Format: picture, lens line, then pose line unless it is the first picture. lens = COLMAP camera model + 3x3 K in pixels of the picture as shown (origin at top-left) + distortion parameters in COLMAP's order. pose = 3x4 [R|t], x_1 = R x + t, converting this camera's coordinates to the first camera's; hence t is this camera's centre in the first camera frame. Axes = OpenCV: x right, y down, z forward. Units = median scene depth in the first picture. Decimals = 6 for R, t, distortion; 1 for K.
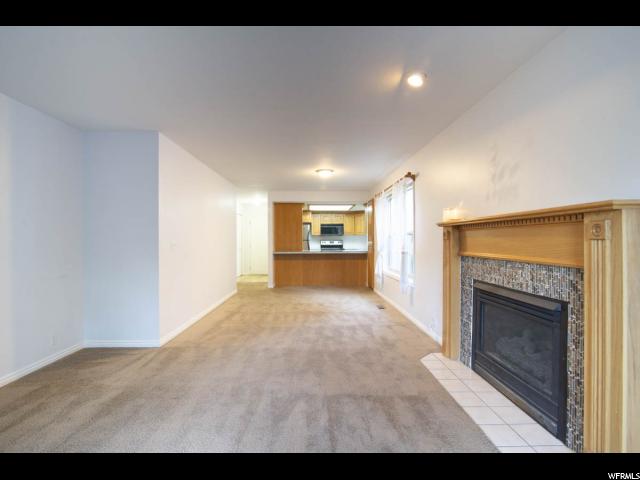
lens RADIAL K [[298.7, 0, 319.1], [0, 298.7, 239.7], [0, 0, 1]] dist [-0.006383, -0.000720]
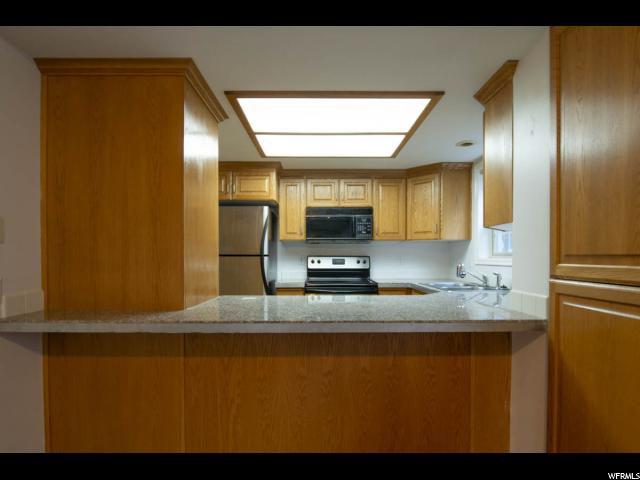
lens RADIAL K [[318.9, 0, 318.1], [0, 318.9, 241.6], [0, 0, 1]] dist [-0.015010, 0.001154]
pose [[0.999765, 0.001675, -0.021613, 0.026972], [-0.002603, 0.999072, -0.042999, 0.001600], [0.021521, 0.043045, 0.998841, 0.635628]]
